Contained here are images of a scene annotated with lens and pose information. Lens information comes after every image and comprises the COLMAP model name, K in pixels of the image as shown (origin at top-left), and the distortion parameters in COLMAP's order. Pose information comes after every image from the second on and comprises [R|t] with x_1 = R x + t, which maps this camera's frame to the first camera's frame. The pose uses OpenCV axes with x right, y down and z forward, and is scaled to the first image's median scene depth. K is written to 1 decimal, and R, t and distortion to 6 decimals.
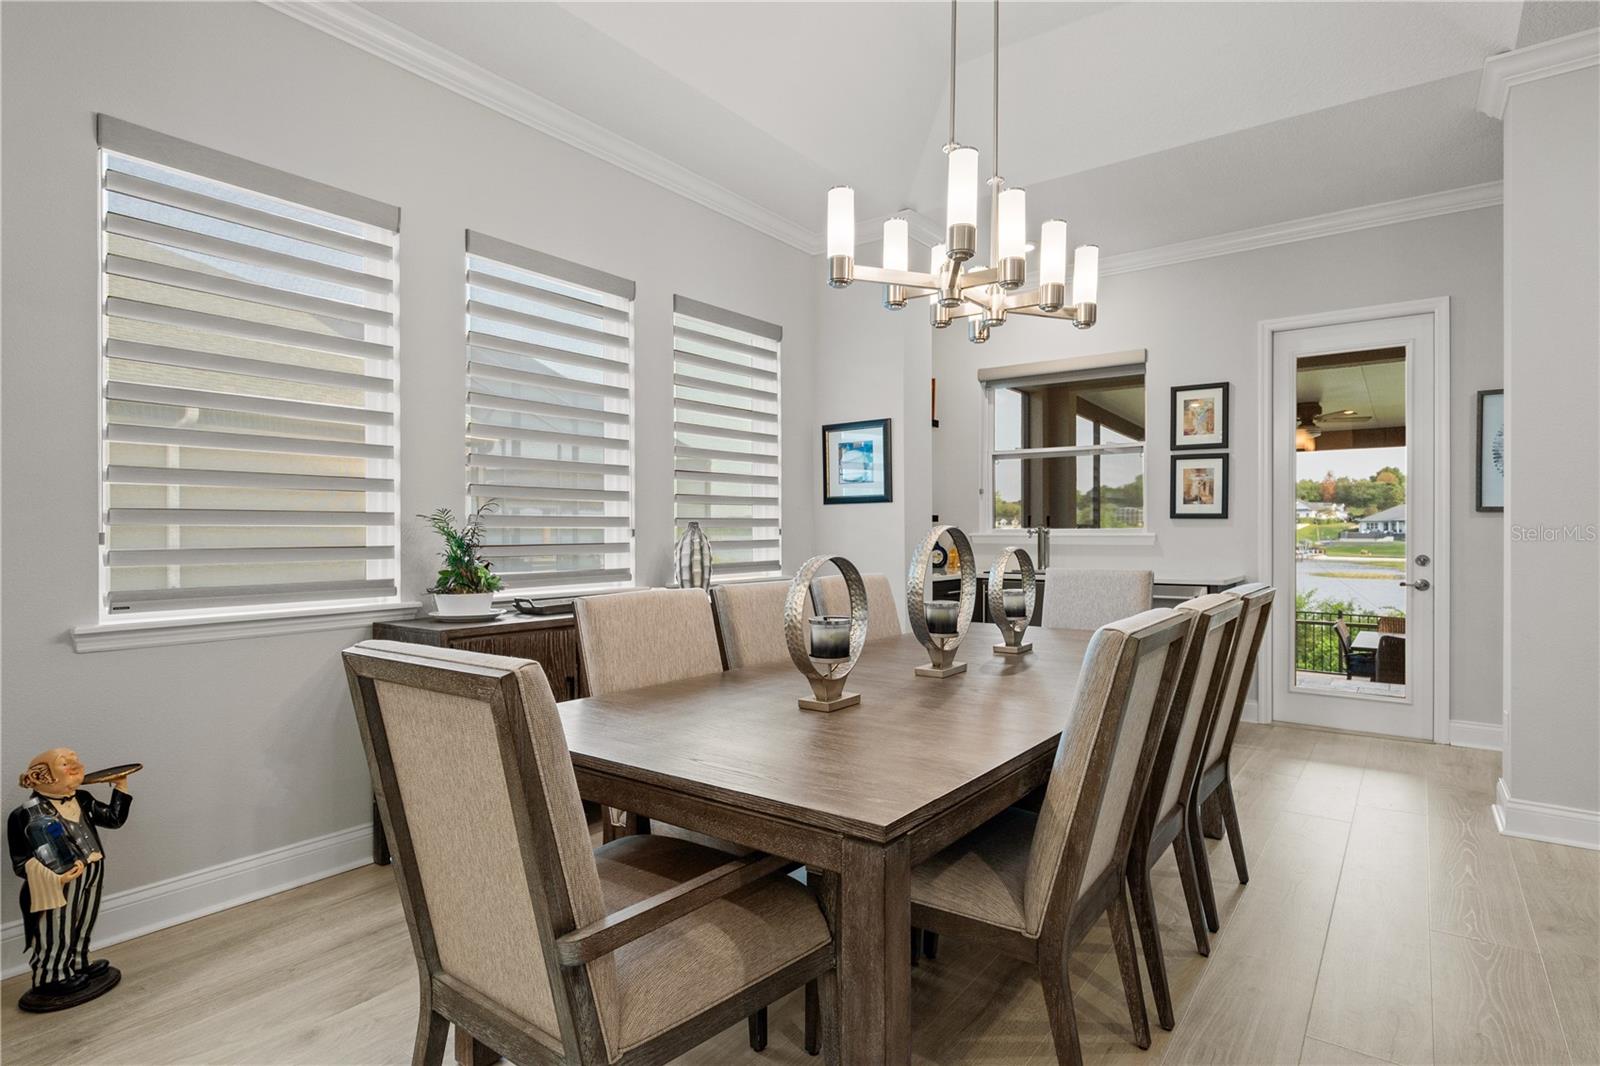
lens RADIAL K [[829.5, 0, 788.4], [0, 829.5, 537.1], [0, 0, 1]] dist [0.002175, -0.002450]
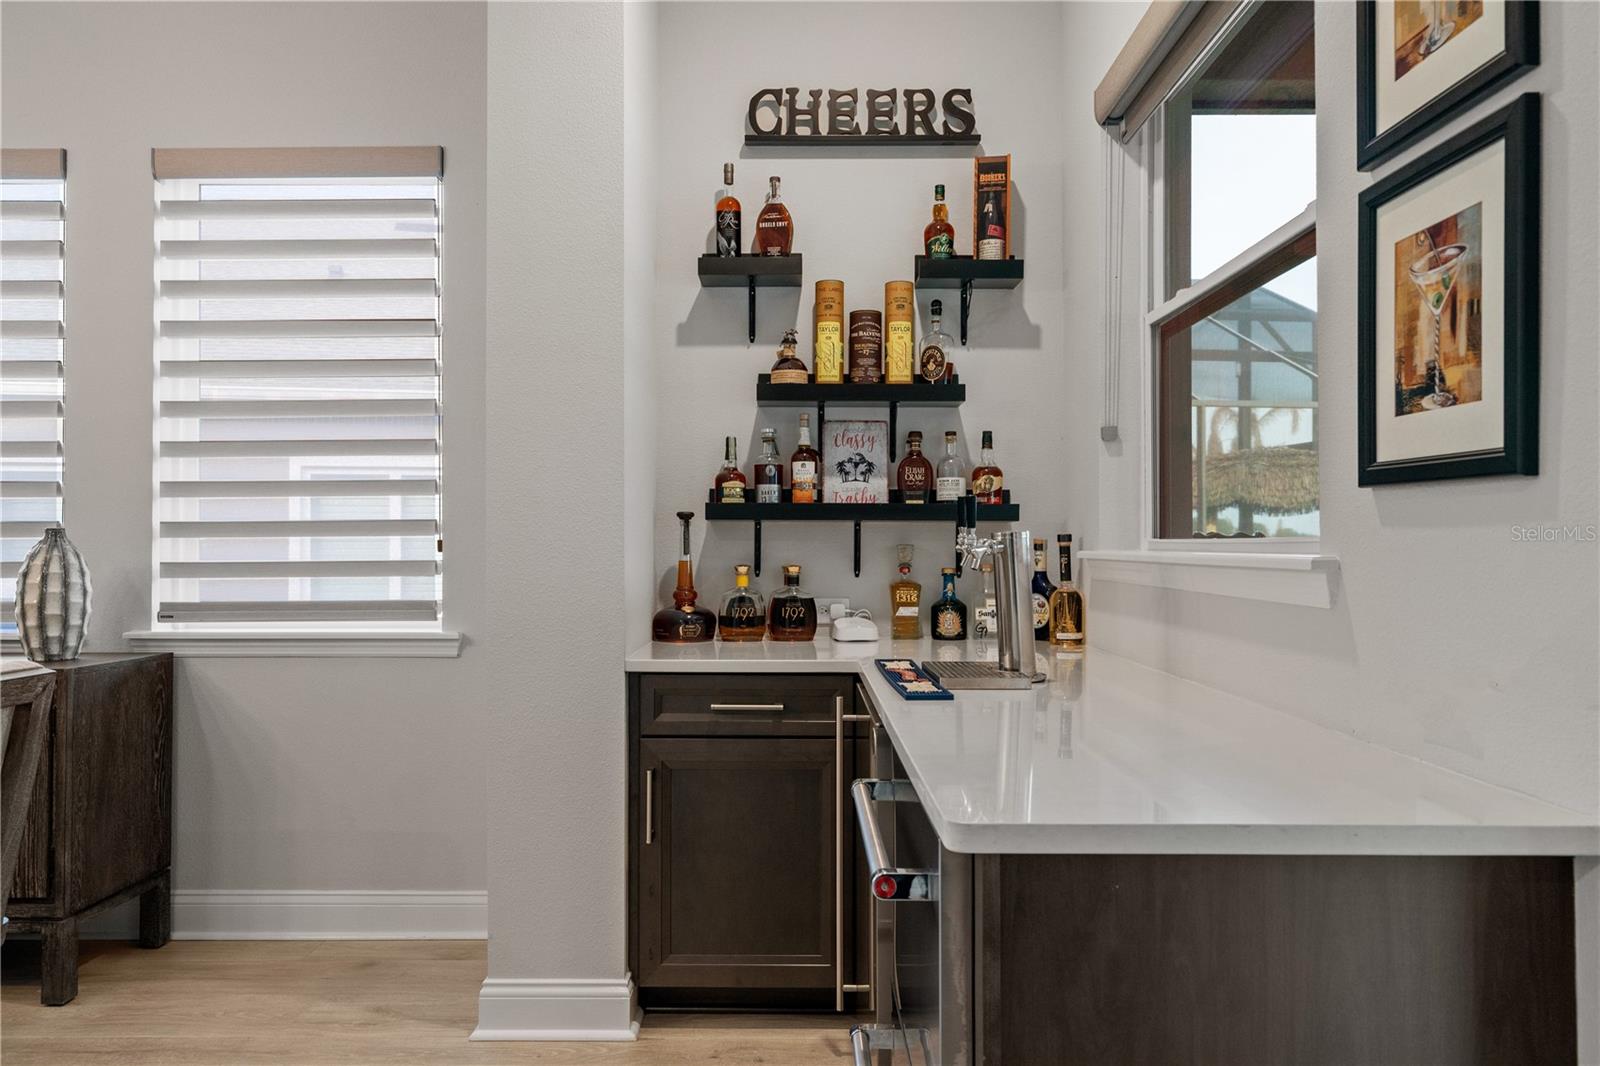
lens RADIAL K [[1045.4, 0, 811.7], [0, 1045.4, 536.3], [0, 0, 1]] dist [0.002766, -0.013545]
pose [[0.598356, -0.003600, -0.801222, 0.596415], [-0.005995, 0.999942, -0.008970, -0.006681], [0.801208, 0.010171, 0.598299, 0.730693]]
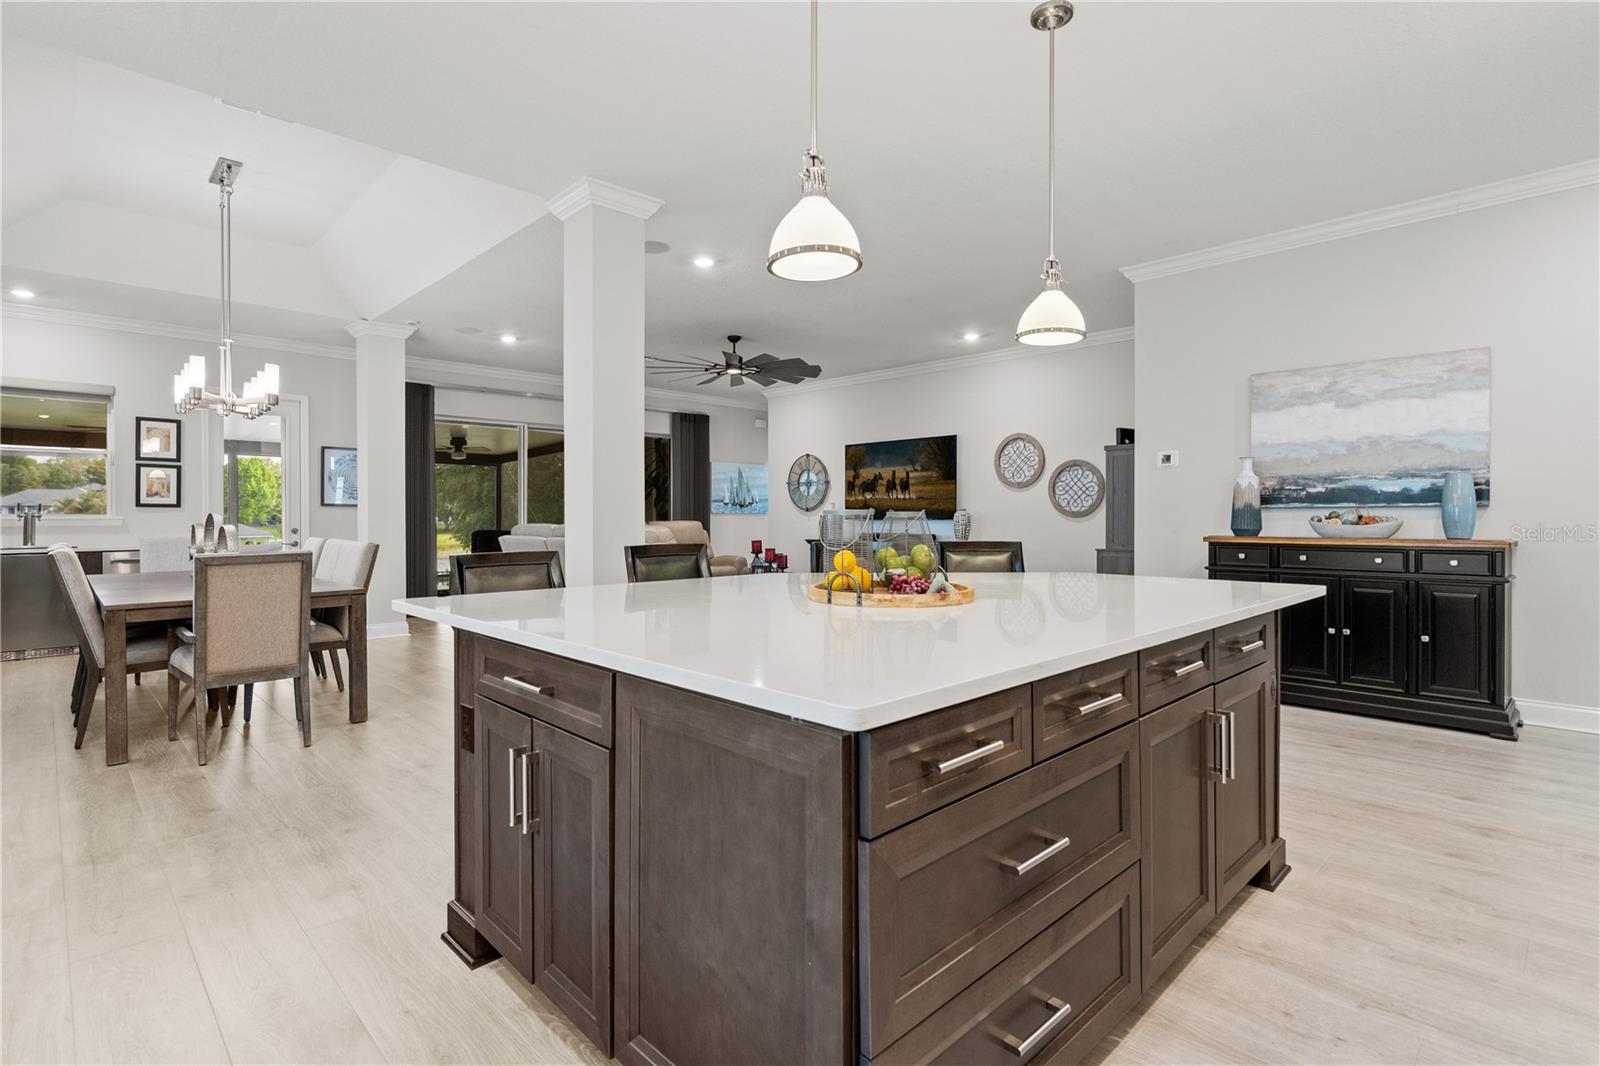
lens RADIAL K [[751.1, 0, 801.0], [0, 751.1, 518.4], [0, 0, 1]] dist [-0.004515, 0.002734]
pose [[0.130869, -0.002635, 0.991396, -0.695958], [0.007036, 0.999974, 0.001729, 0.003917], [-0.991375, 0.006749, 0.130884, -0.330949]]
